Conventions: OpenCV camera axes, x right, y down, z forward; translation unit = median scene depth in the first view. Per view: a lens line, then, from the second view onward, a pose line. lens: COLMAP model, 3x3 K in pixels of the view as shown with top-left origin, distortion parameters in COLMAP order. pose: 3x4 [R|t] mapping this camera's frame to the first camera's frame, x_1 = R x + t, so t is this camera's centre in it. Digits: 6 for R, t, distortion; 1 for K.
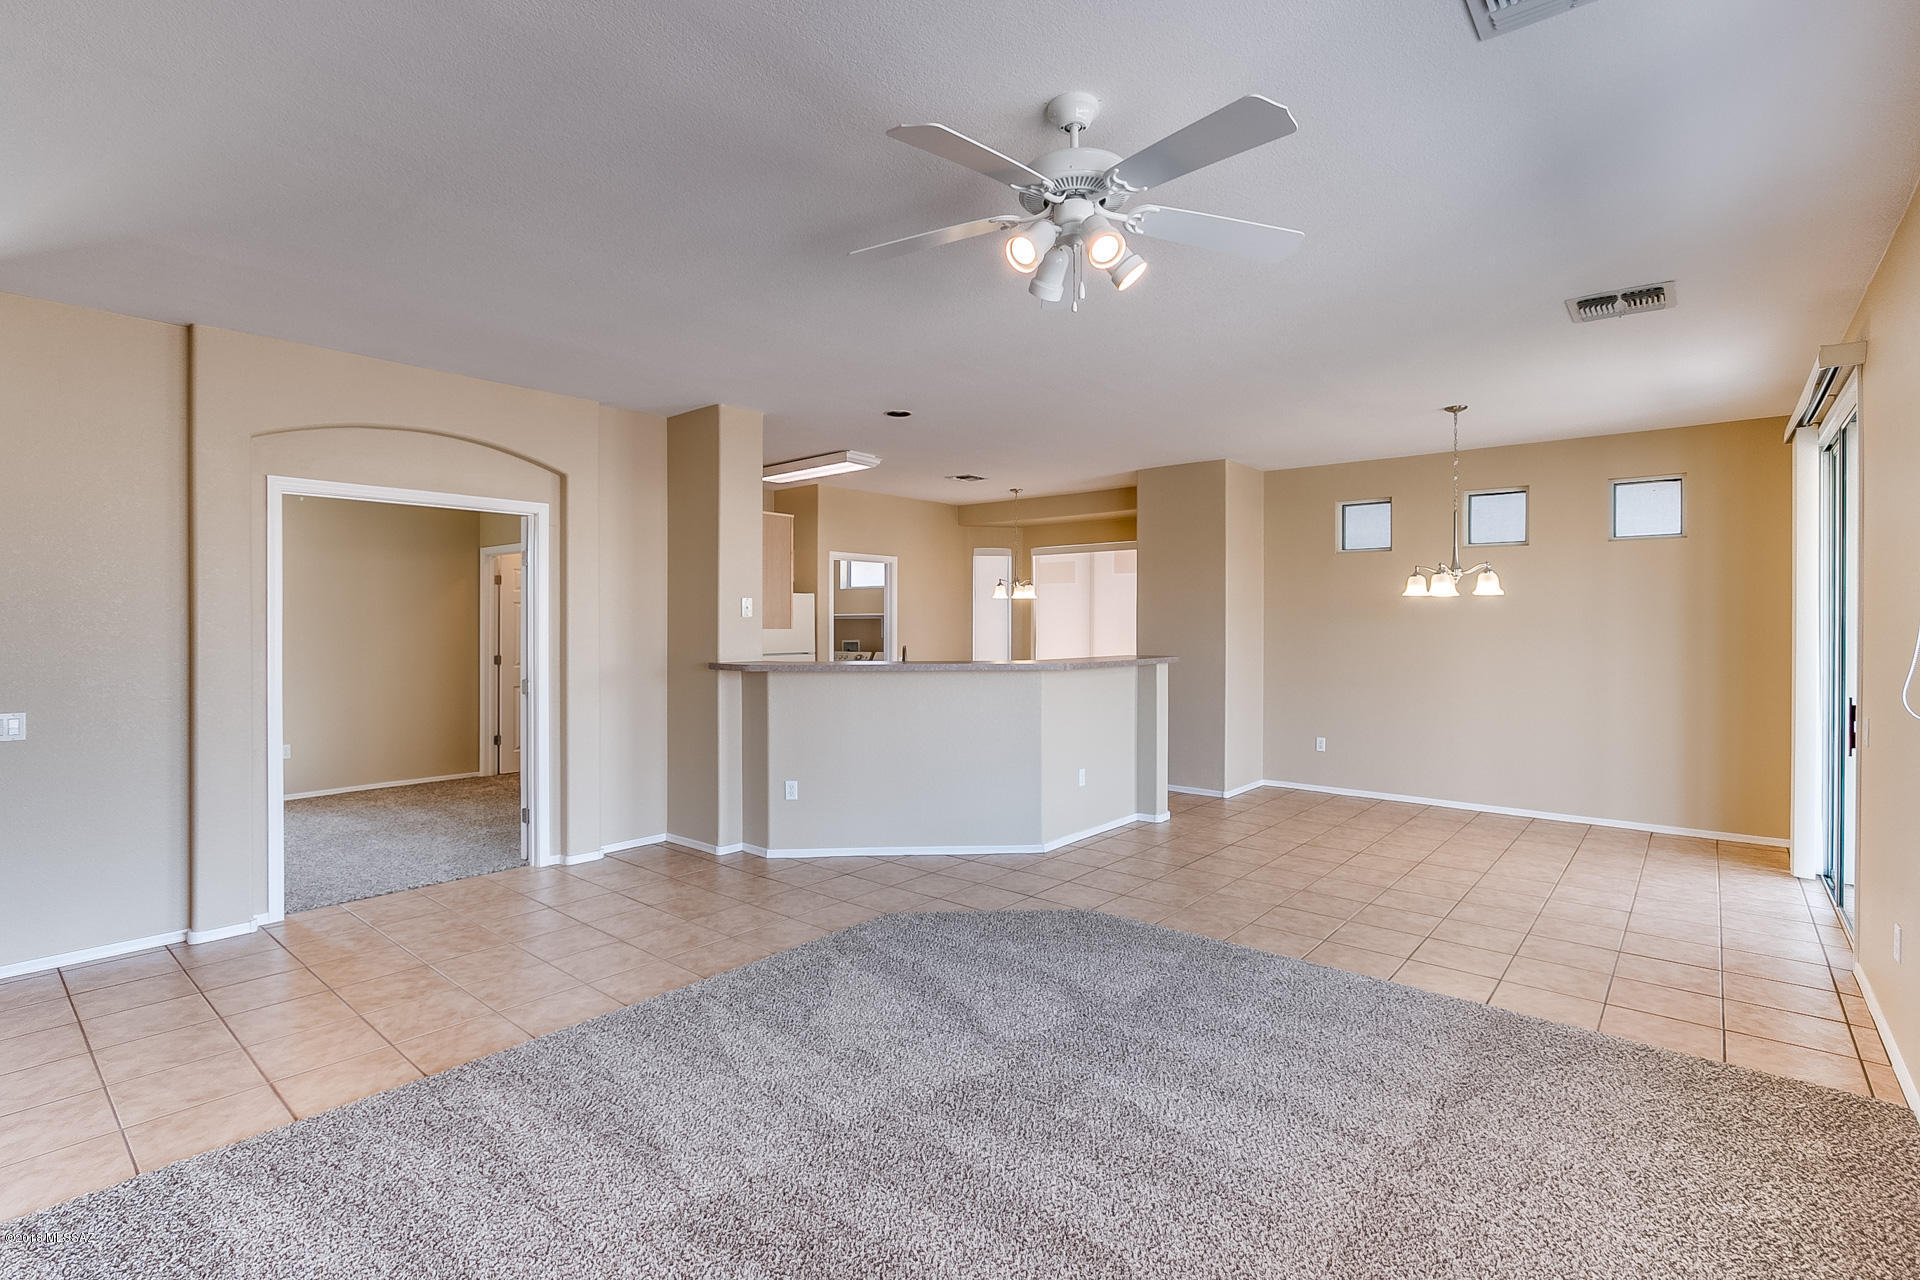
lens RADIAL K [[901.8, 0, 894.0], [0, 901.8, 613.3], [0, 0, 1]] dist [-0.019768, 0.002357]
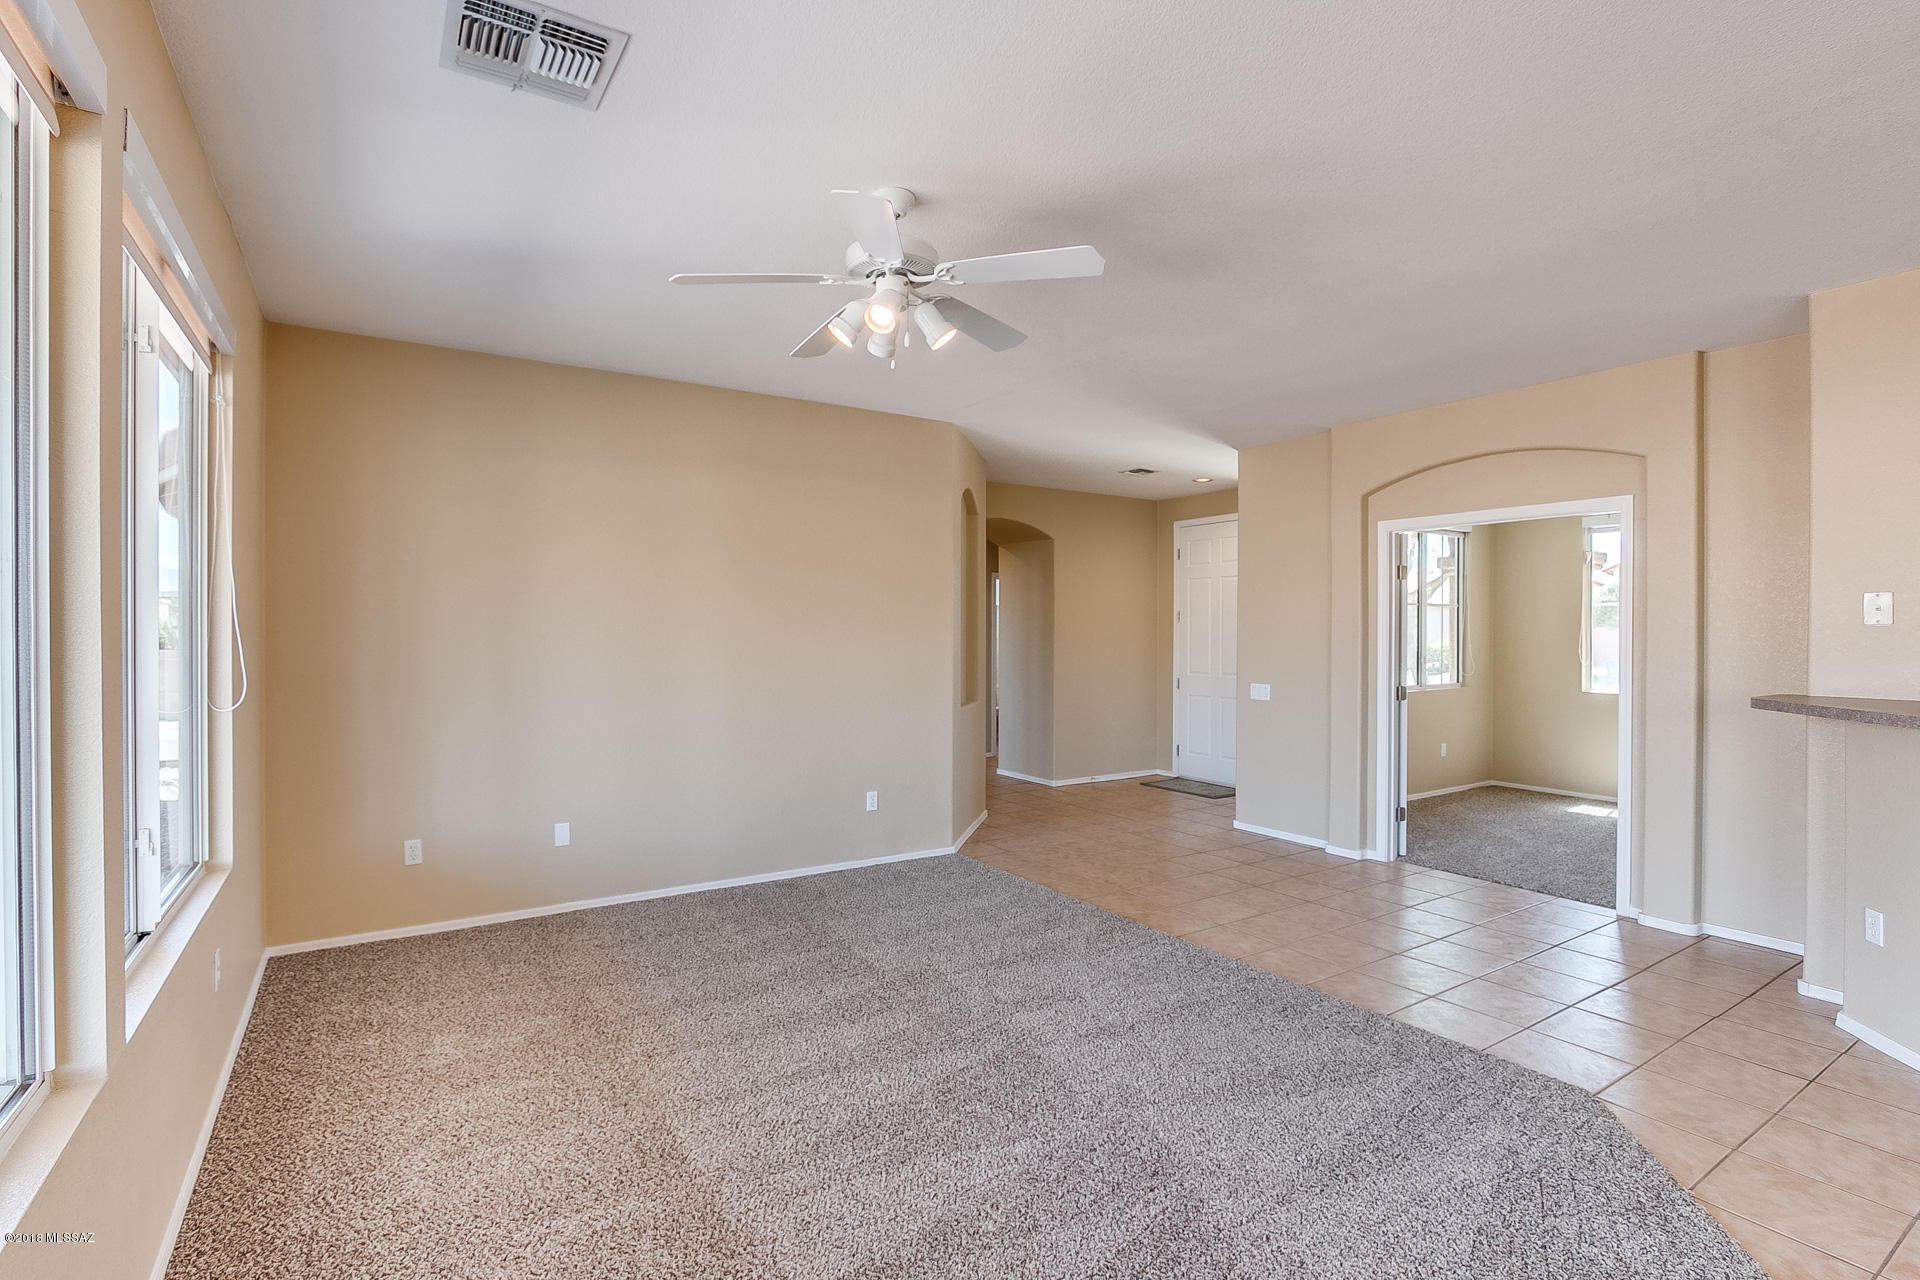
lens RADIAL K [[901.8, 0, 1011.4], [0, 901.8, 633.9], [0, 0, 1]] dist [-0.019768, 0.002357]
pose [[-0.207214, 0.003910, -0.978288, 0.663519], [0.003199, 0.999989, 0.003319, 0.008438], [0.978290, -0.002442, -0.207225, 0.704395]]
